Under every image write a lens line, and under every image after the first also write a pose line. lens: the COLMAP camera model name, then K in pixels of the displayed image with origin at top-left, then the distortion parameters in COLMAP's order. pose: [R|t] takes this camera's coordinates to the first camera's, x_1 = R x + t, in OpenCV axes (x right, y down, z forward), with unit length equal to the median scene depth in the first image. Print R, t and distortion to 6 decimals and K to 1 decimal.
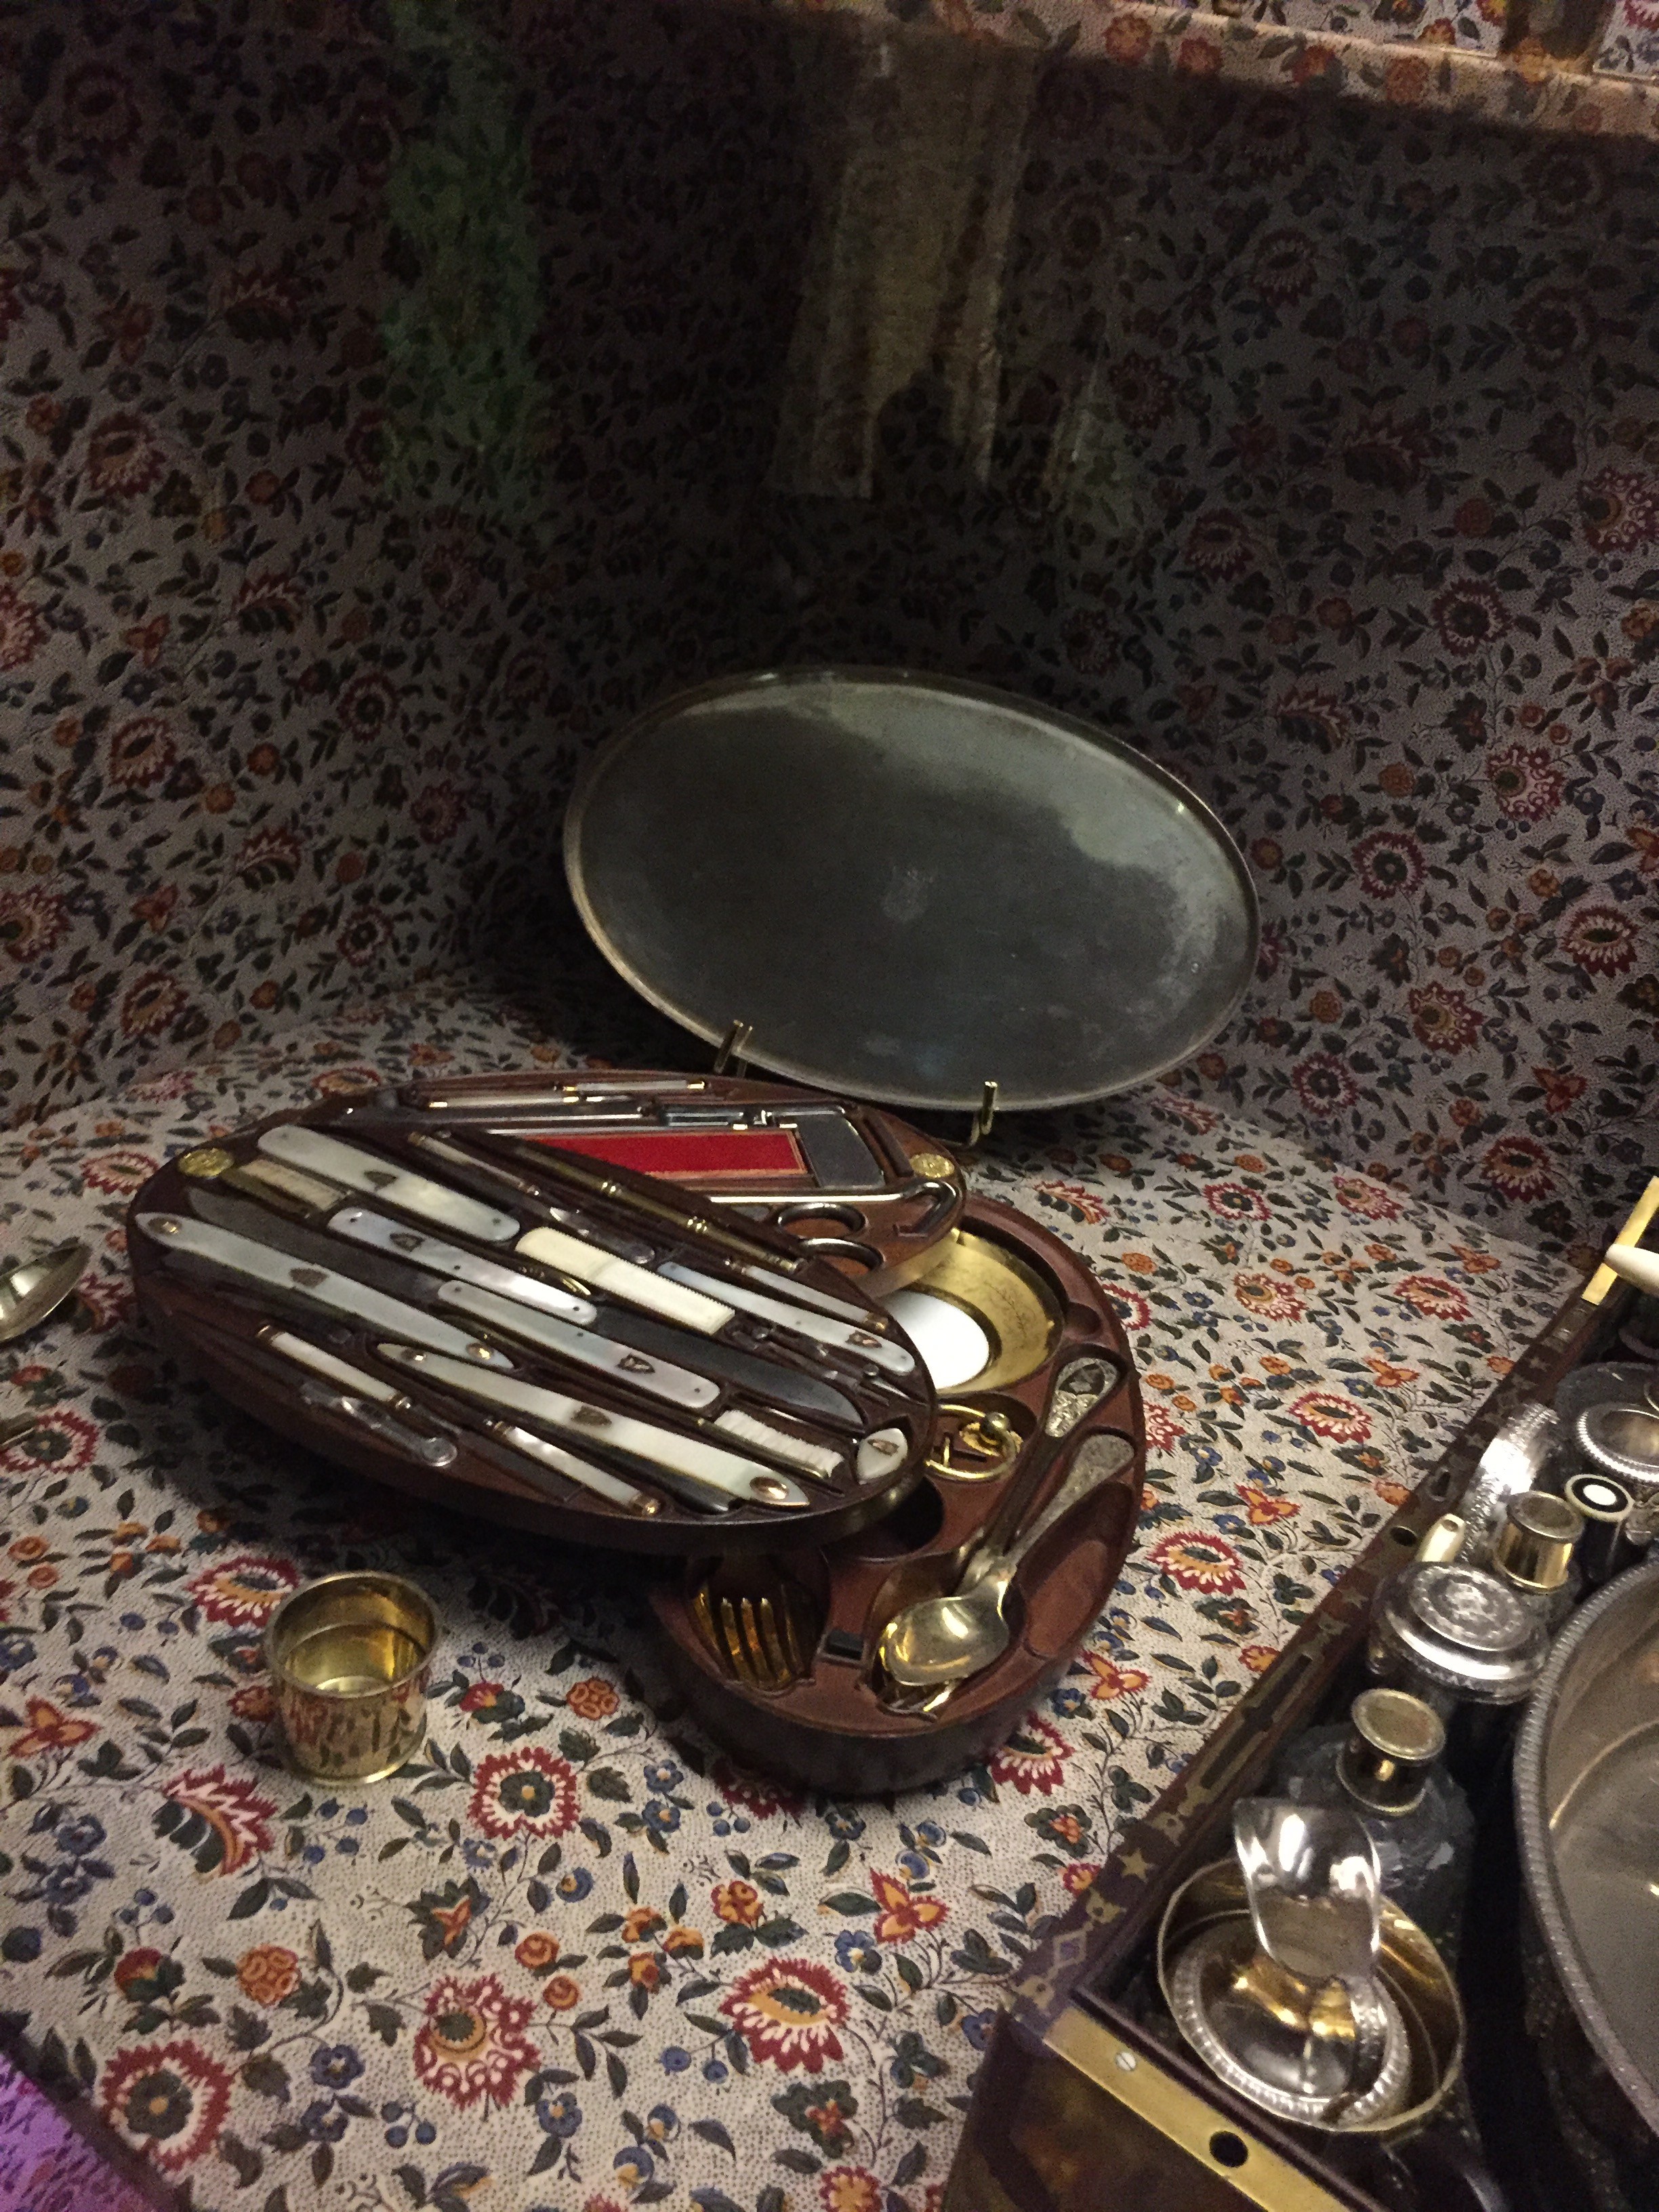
lens RADIAL K [[1871.6, 0, 828.2], [0, 1871.6, 1103.9], [0, 0, 1]] dist [0.054586, -0.042037]
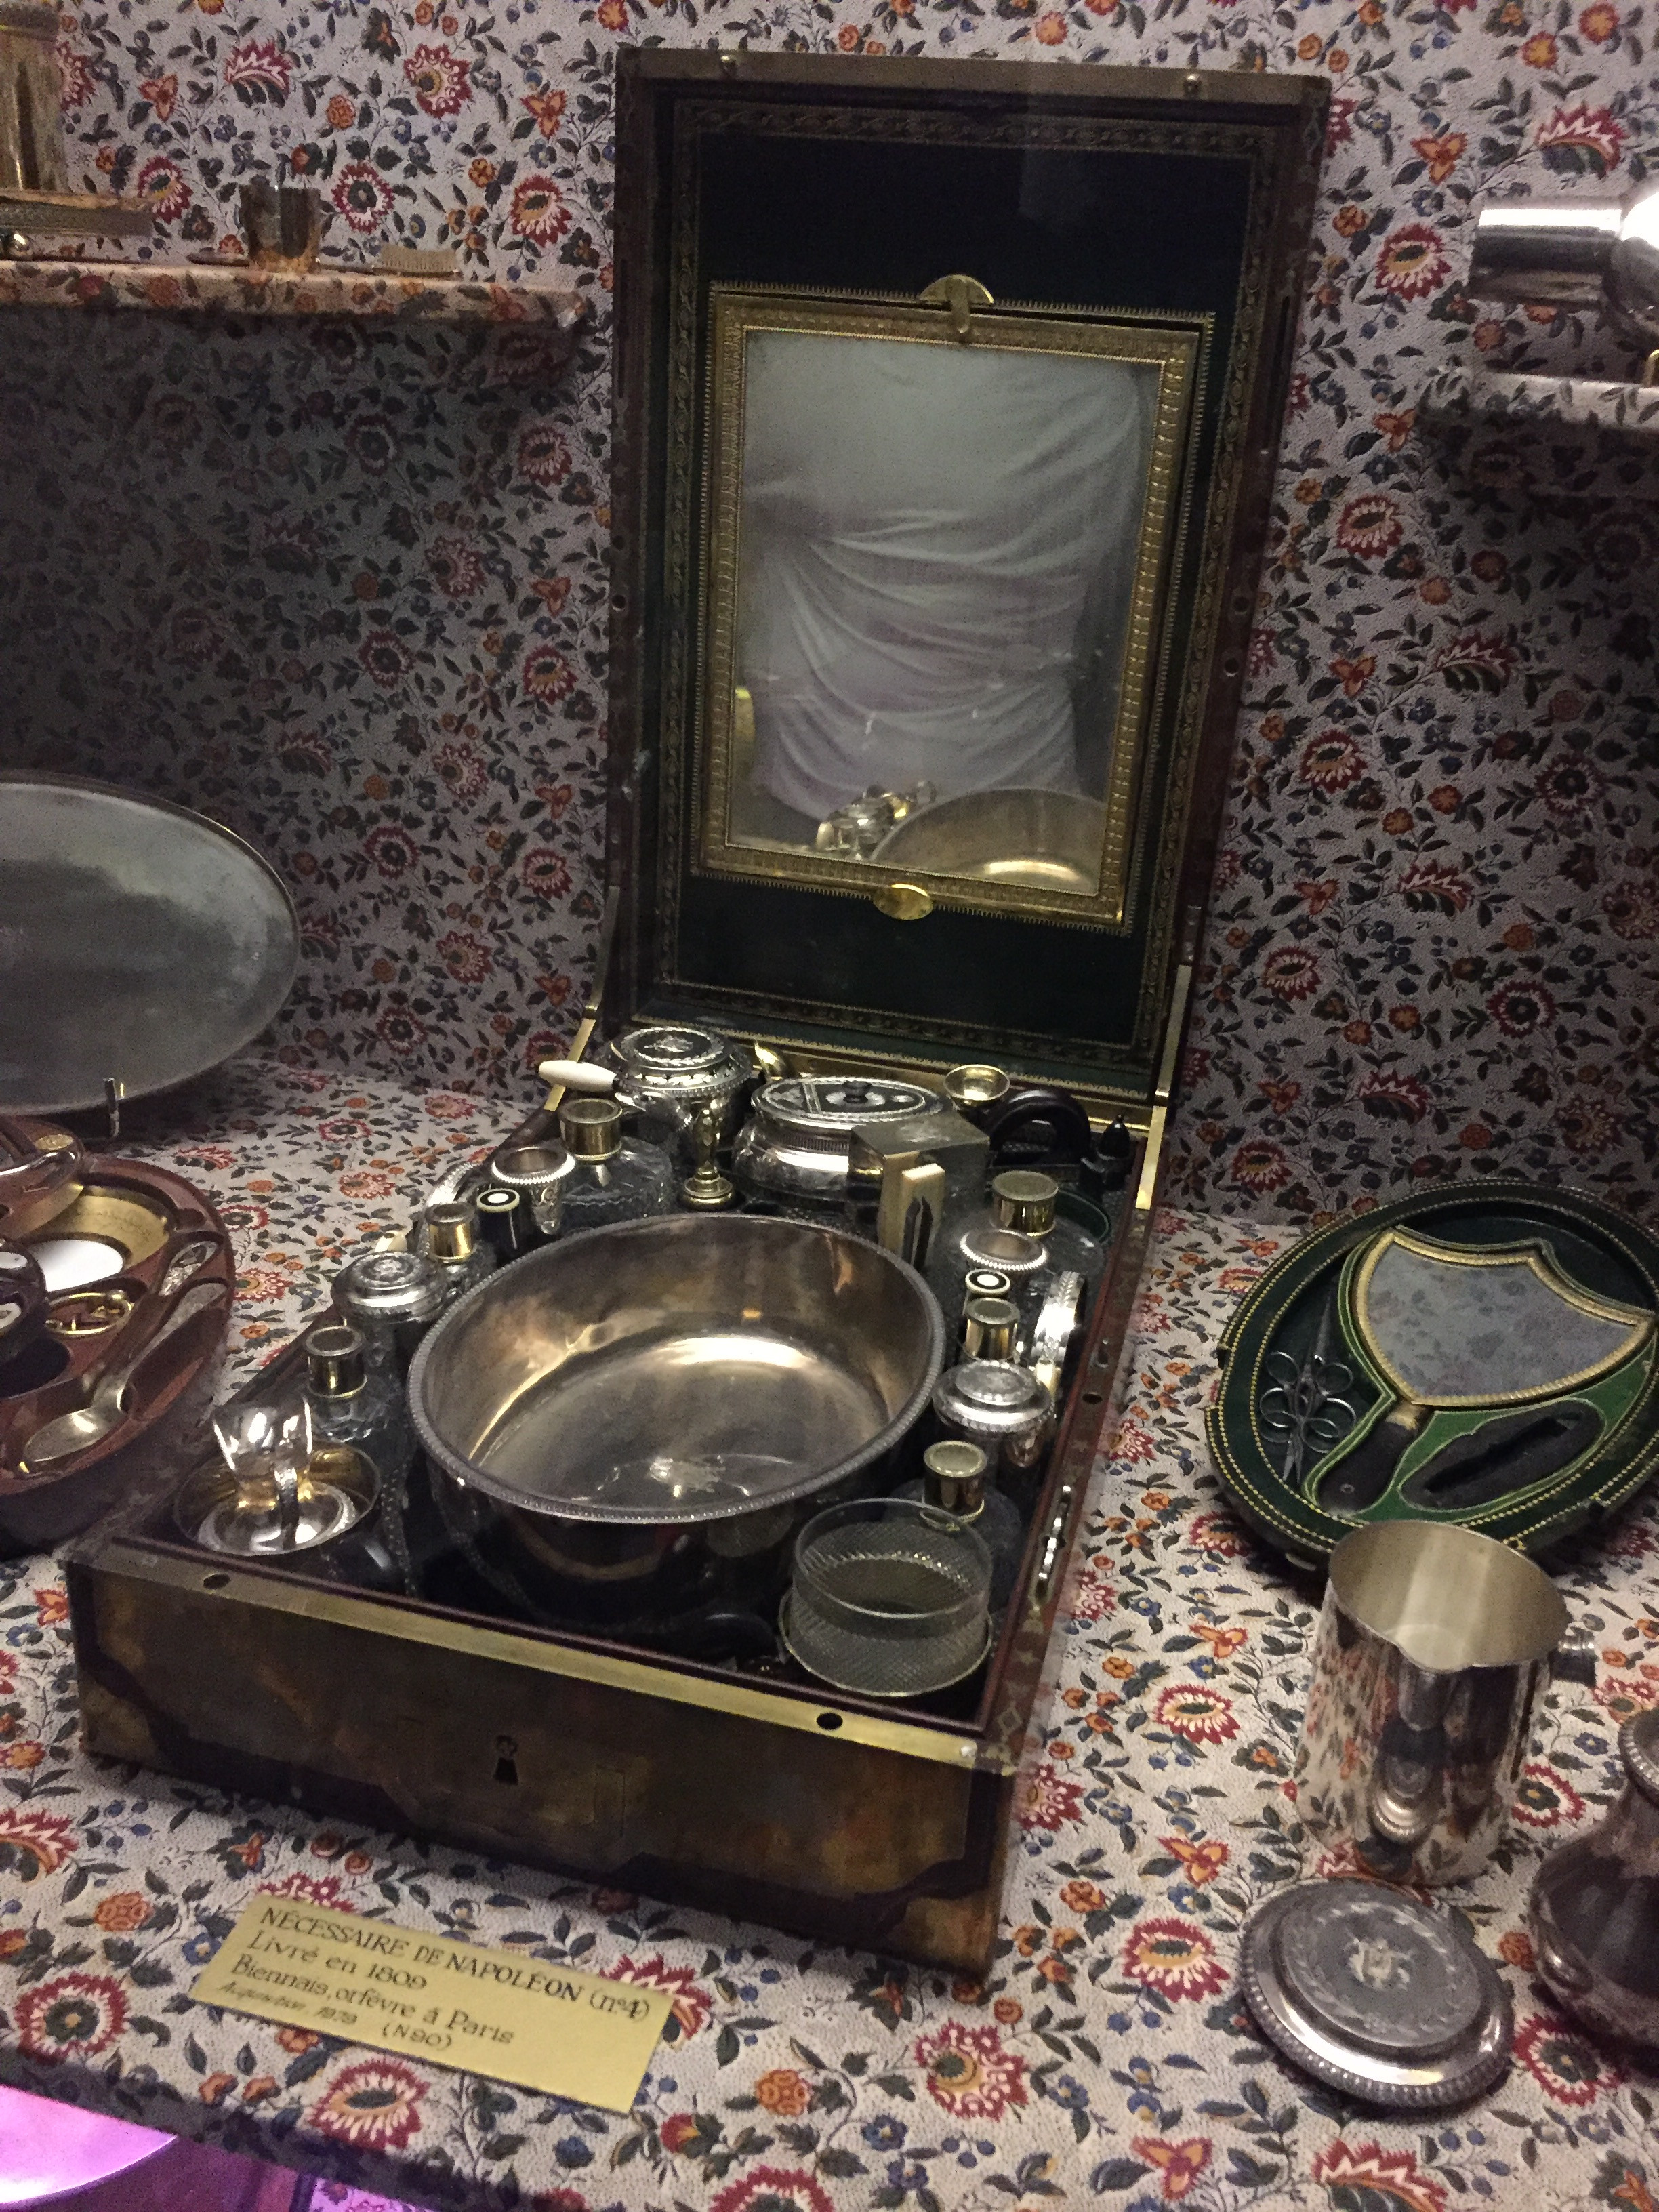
lens RADIAL K [[1871.6, 0, 831.7], [0, 1871.6, 1113.4], [0, 0, 1]] dist [0.054586, -0.042037]
pose [[0.920166, -0.234408, 0.313605, 0.132257], [0.251343, 0.967795, -0.014089, 0.150763], [-0.300203, 0.091787, 0.949449, -0.330117]]
